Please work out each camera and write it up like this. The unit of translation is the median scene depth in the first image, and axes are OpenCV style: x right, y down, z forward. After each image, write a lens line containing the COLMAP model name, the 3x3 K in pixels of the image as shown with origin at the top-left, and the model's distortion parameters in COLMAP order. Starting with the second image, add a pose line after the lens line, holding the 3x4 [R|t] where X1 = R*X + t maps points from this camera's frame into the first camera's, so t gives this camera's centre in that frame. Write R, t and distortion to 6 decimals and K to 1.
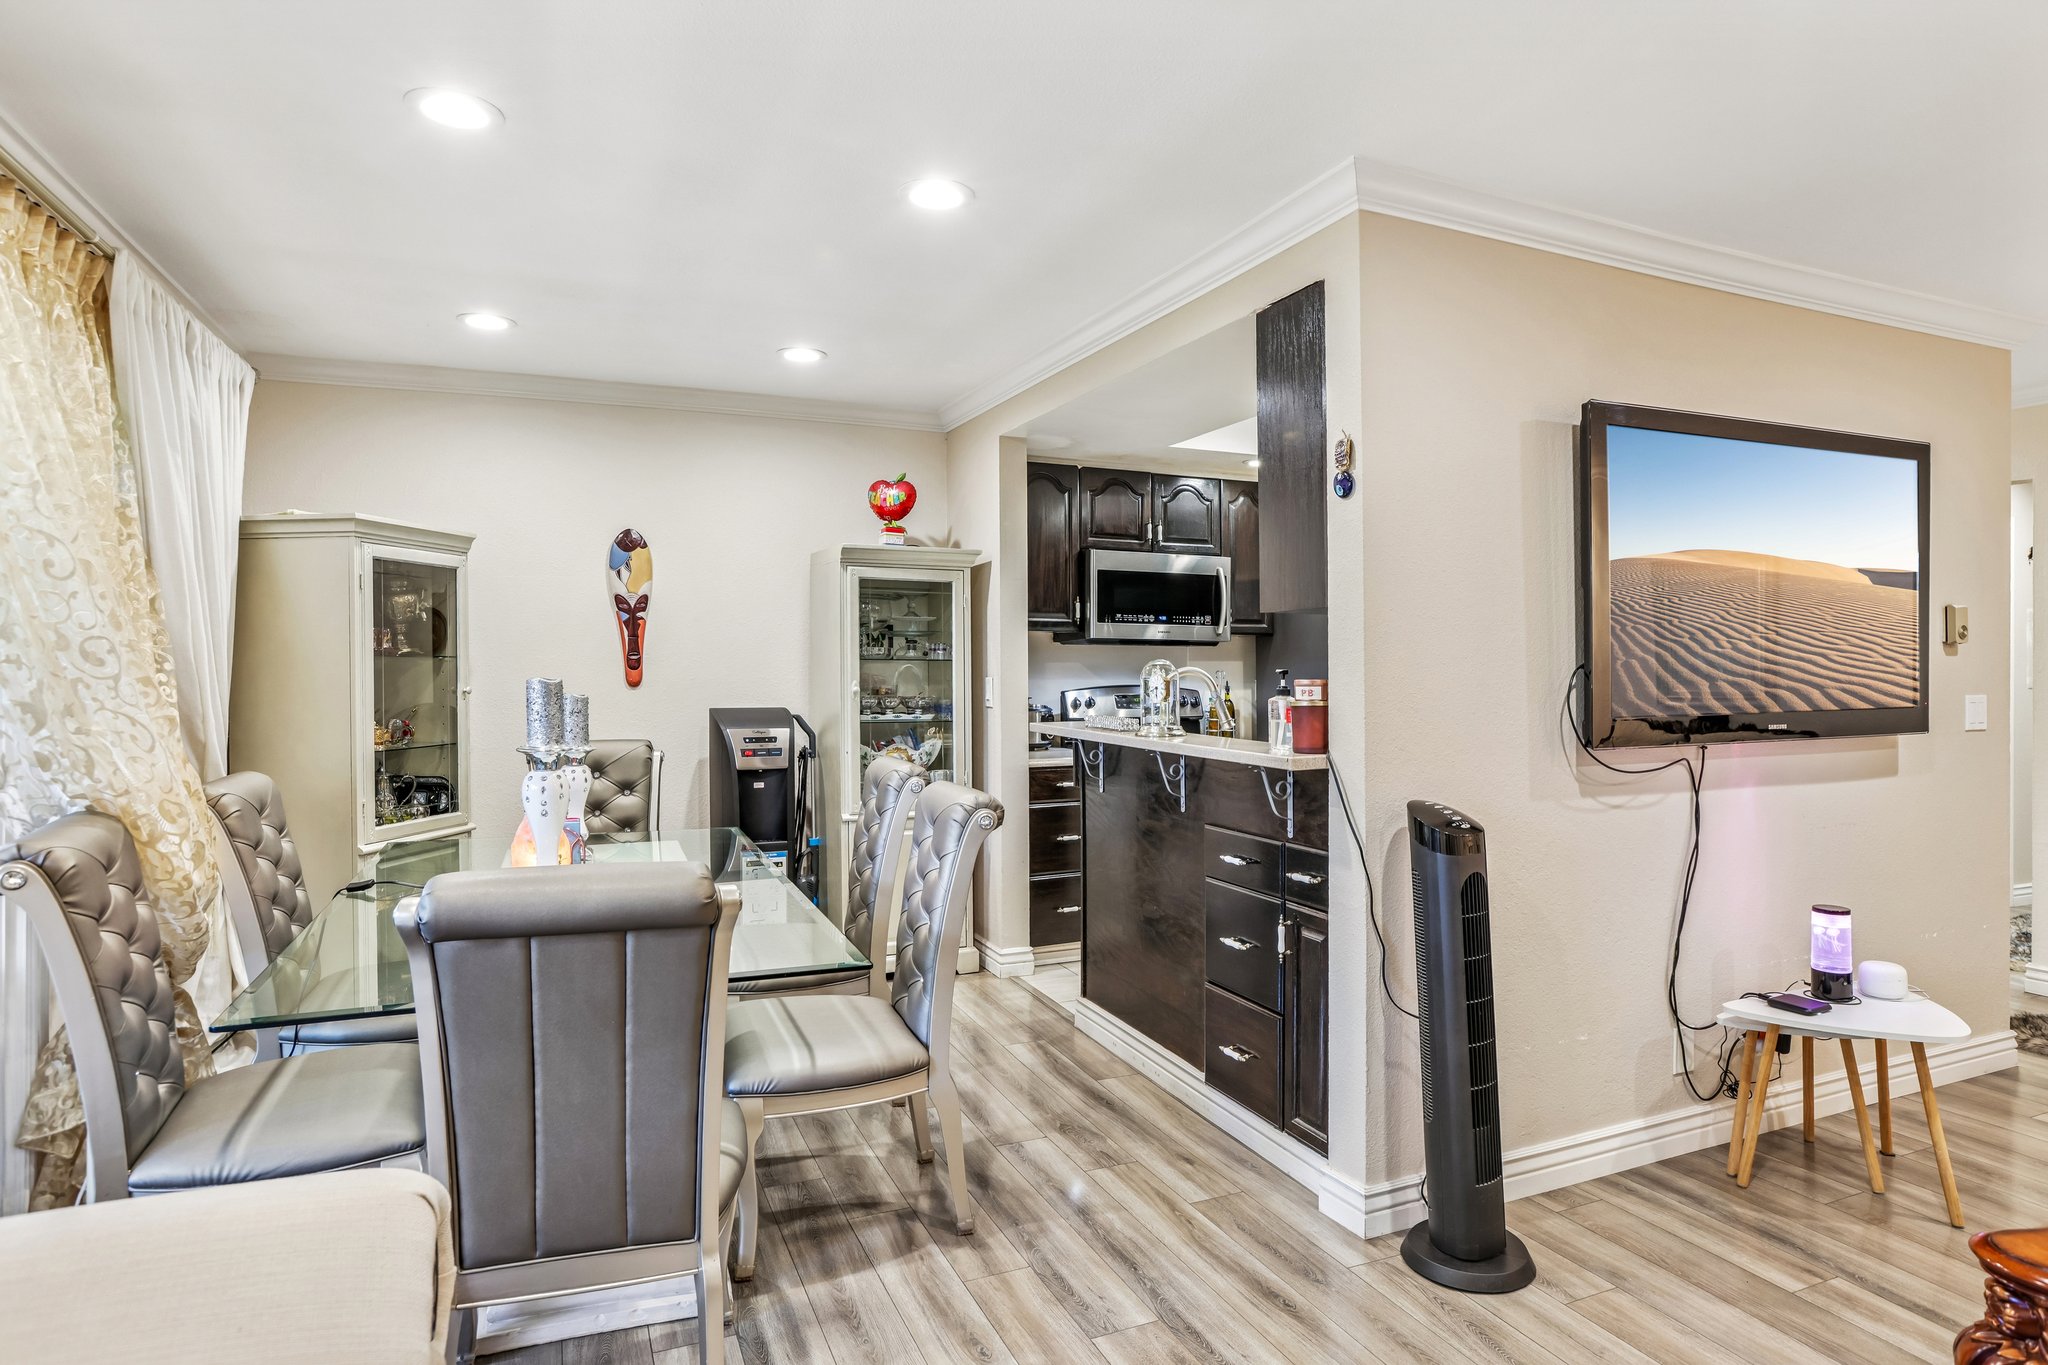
lens RADIAL K [[1135.7, 0, 1024.0], [0, 1135.7, 682.5], [0, 0, 1]] dist [-0.029000, 0.001647]
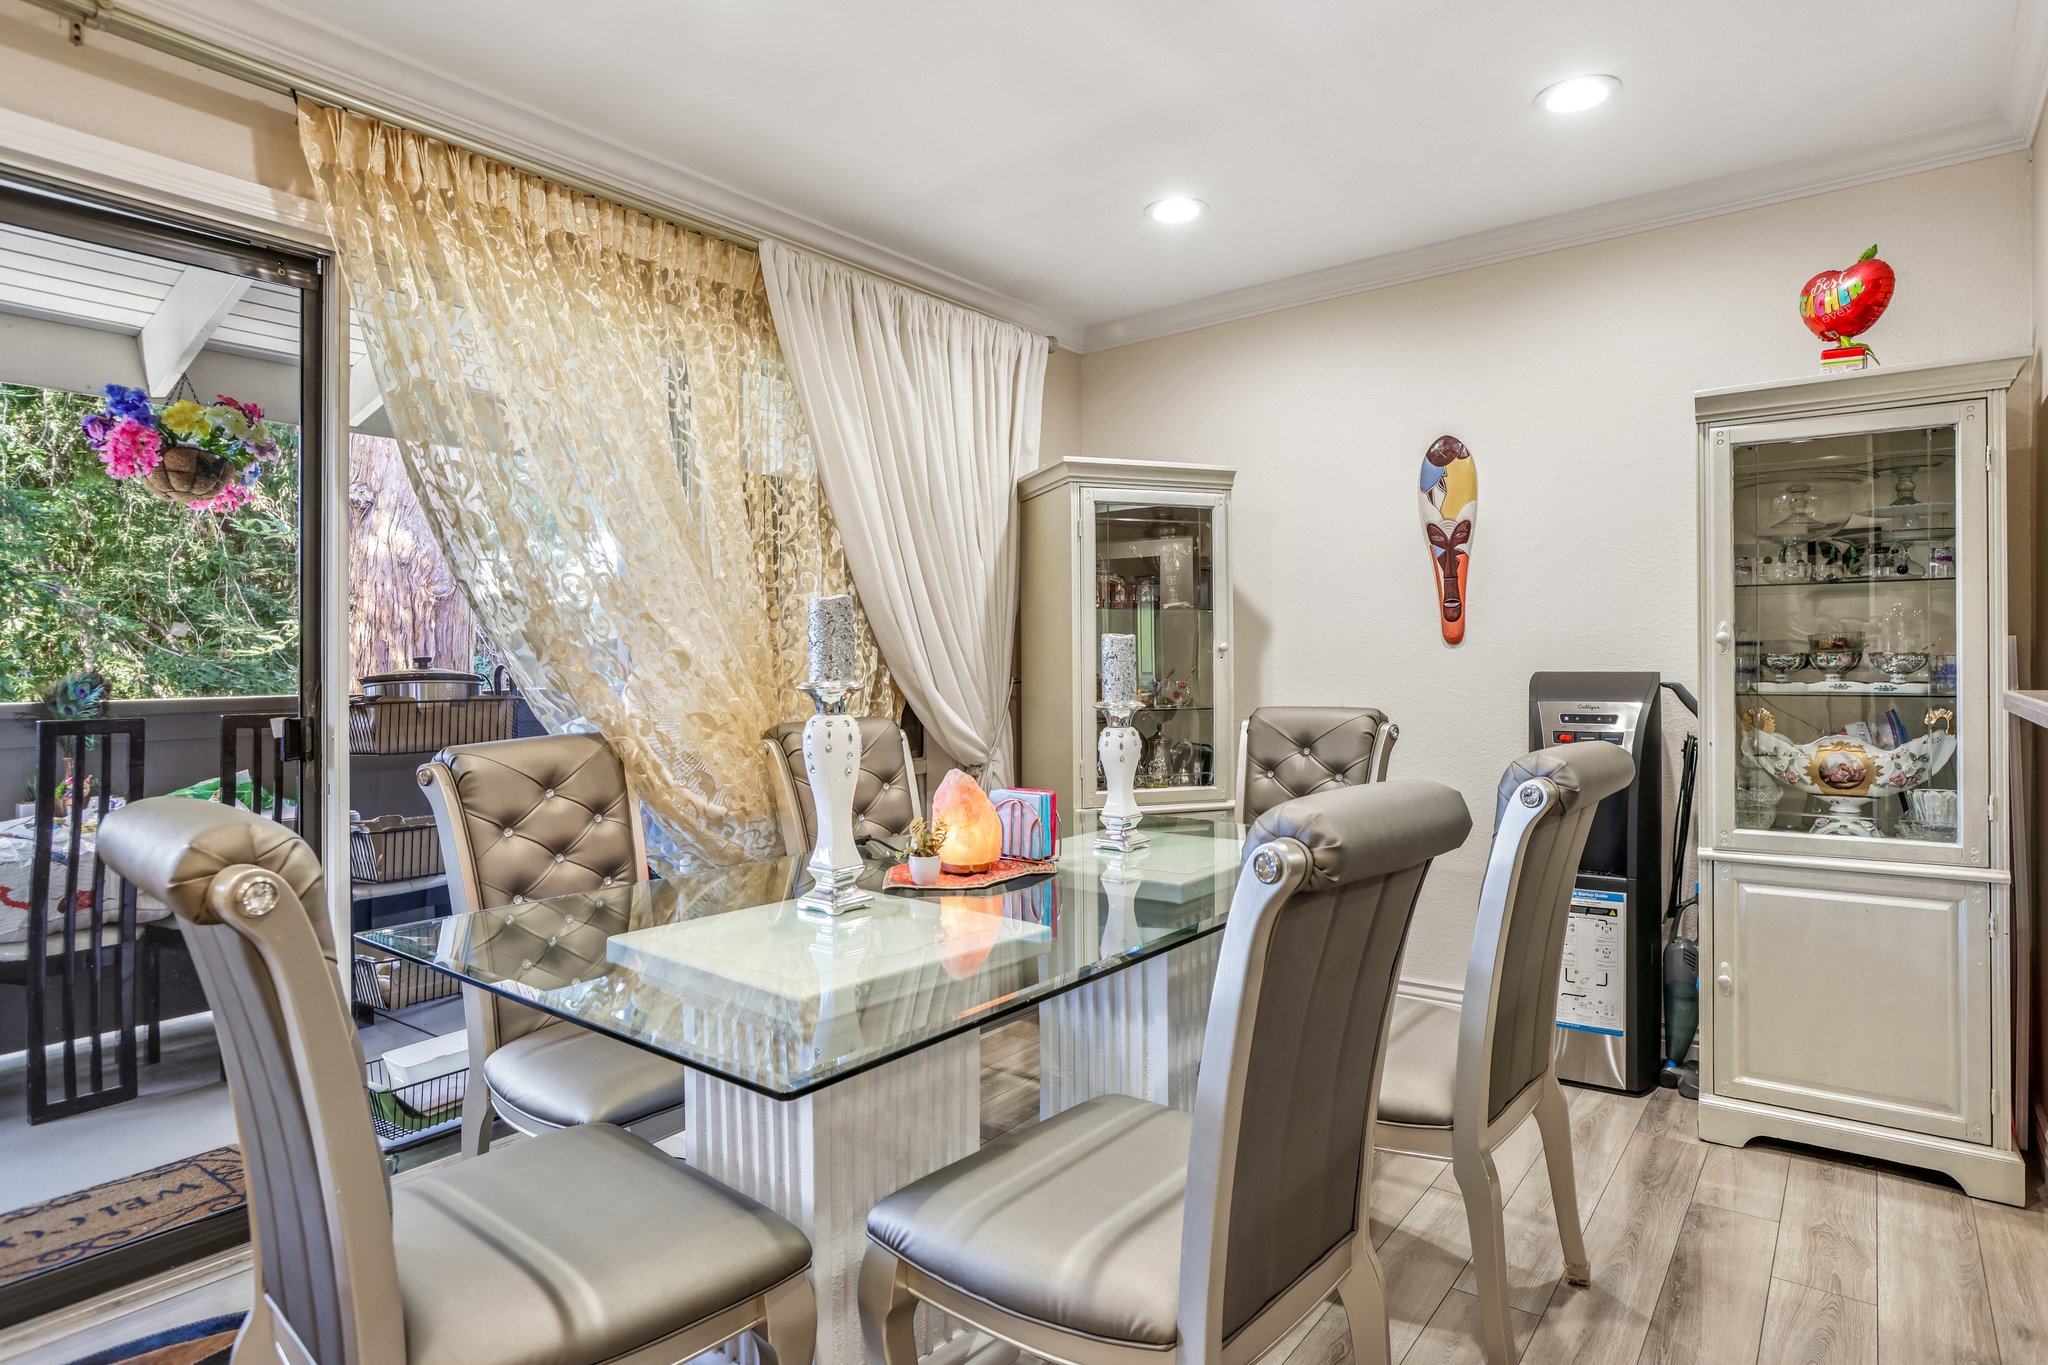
lens RADIAL K [[1118.0, 0, 1026.2], [0, 1118.0, 651.1], [0, 0, 1]] dist [-0.000037, 0.001151]
pose [[0.487357, -0.015441, -0.873066, 0.229108], [-0.005774, 0.999765, -0.020904, 0.035510], [0.873184, 0.015229, 0.487153, 0.529349]]
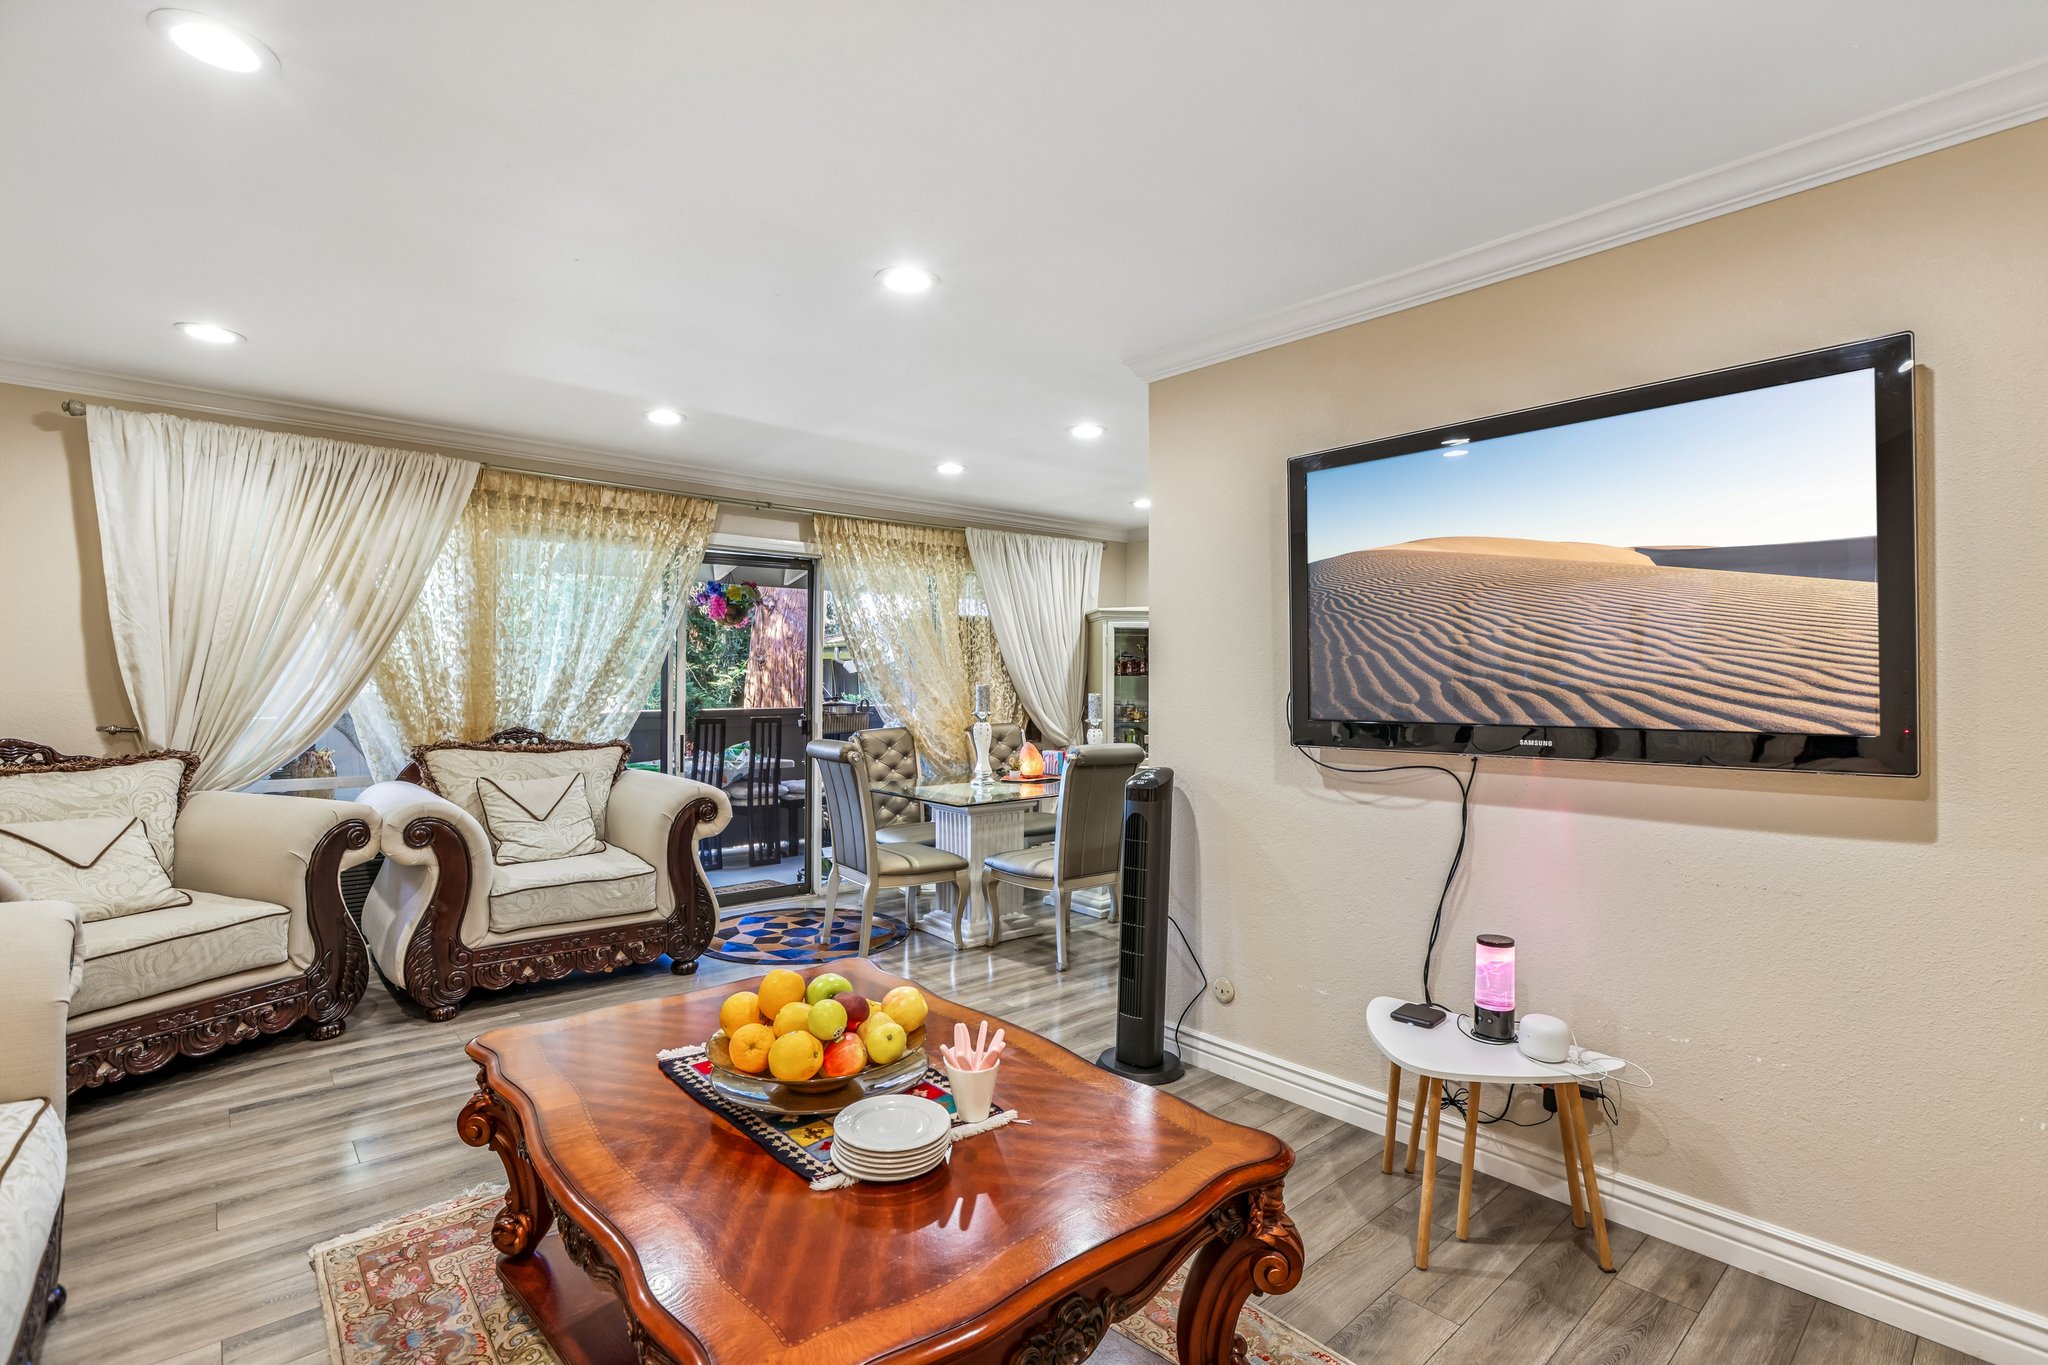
lens RADIAL K [[936.5, 0, 1024.0], [0, 936.5, 682.5], [0, 0, 1]] dist [-0.019729, 0.000324]
pose [[0.310340, 0.000449, -0.950625, 1.100119], [-0.017422, 0.999835, -0.005215, 0.001440], [0.950466, 0.018180, 0.310297, 0.325796]]
